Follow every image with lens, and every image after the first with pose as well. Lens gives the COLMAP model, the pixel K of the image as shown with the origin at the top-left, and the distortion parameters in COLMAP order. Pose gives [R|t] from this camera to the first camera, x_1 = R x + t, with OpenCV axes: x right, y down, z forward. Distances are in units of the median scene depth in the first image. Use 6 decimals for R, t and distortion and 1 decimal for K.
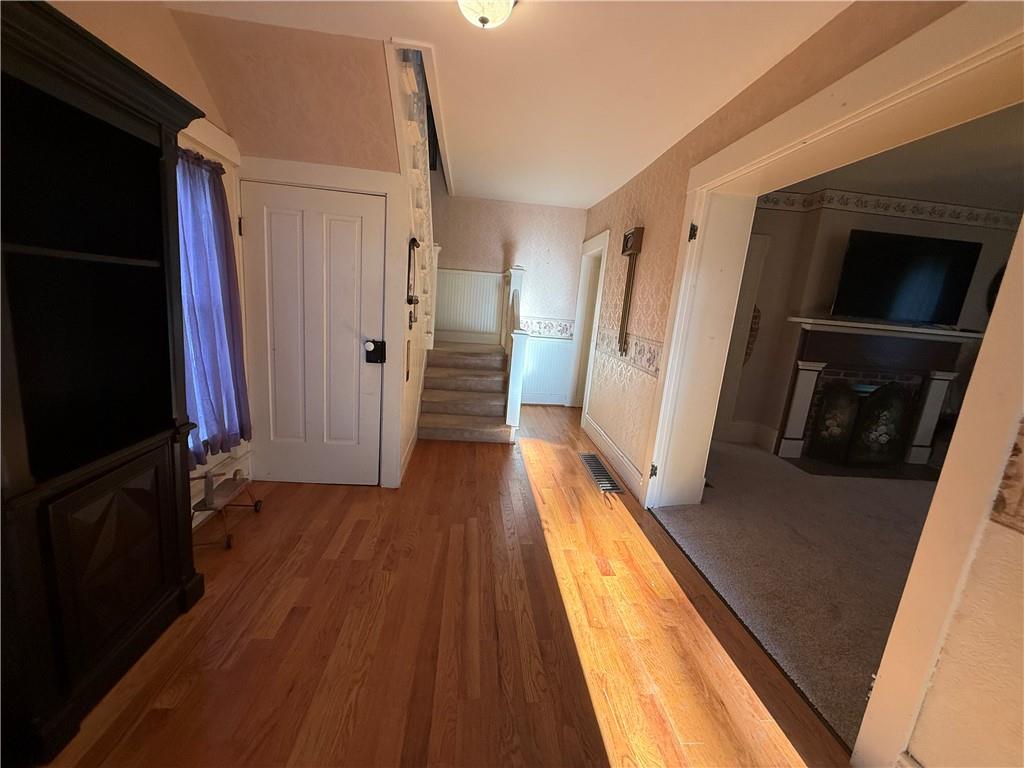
lens RADIAL K [[409.0, 0, 509.8], [0, 409.0, 384.8], [0, 0, 1]] dist [0.000276, -0.000129]
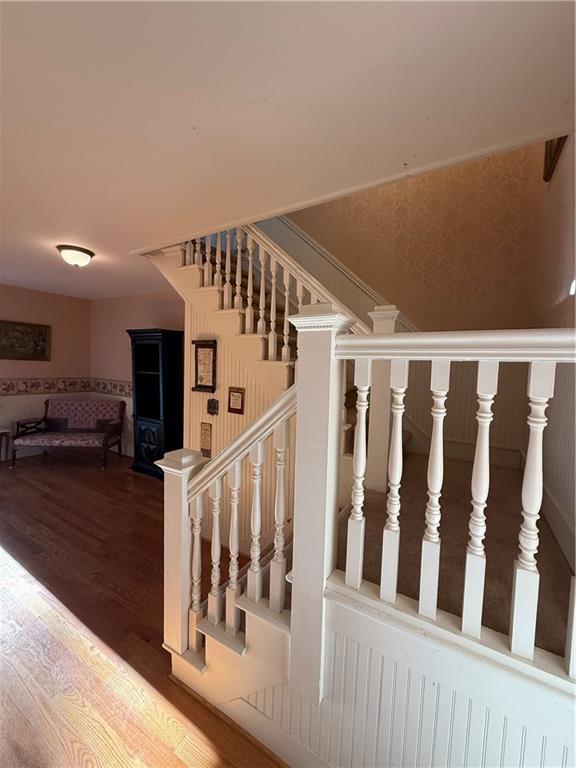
lens RADIAL K [[306.8, 0, 287.9], [0, 306.8, 383.4], [0, 0, 1]] dist [0.000276, -0.000129]
pose [[-0.577028, -0.045155, -0.815475, 0.387627], [-0.237379, 0.964639, 0.114554, -0.432171], [0.781466, 0.259677, -0.567343, 1.894549]]
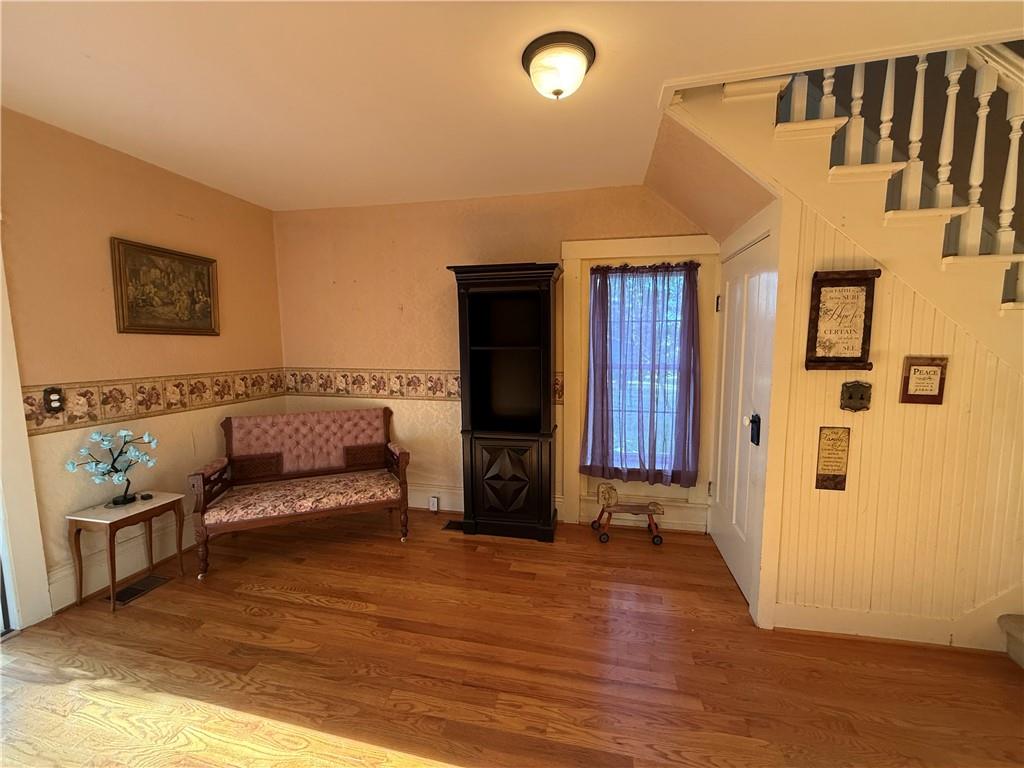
lens RADIAL K [[409.0, 0, 509.8], [0, 409.0, 384.8], [0, 0, 1]] dist [0.000276, -0.000129]
pose [[-0.297554, 0.027109, -0.954320, 0.578051], [-0.207058, 0.973972, 0.092228, -0.147665], [0.931981, 0.225042, -0.284196, 0.796159]]
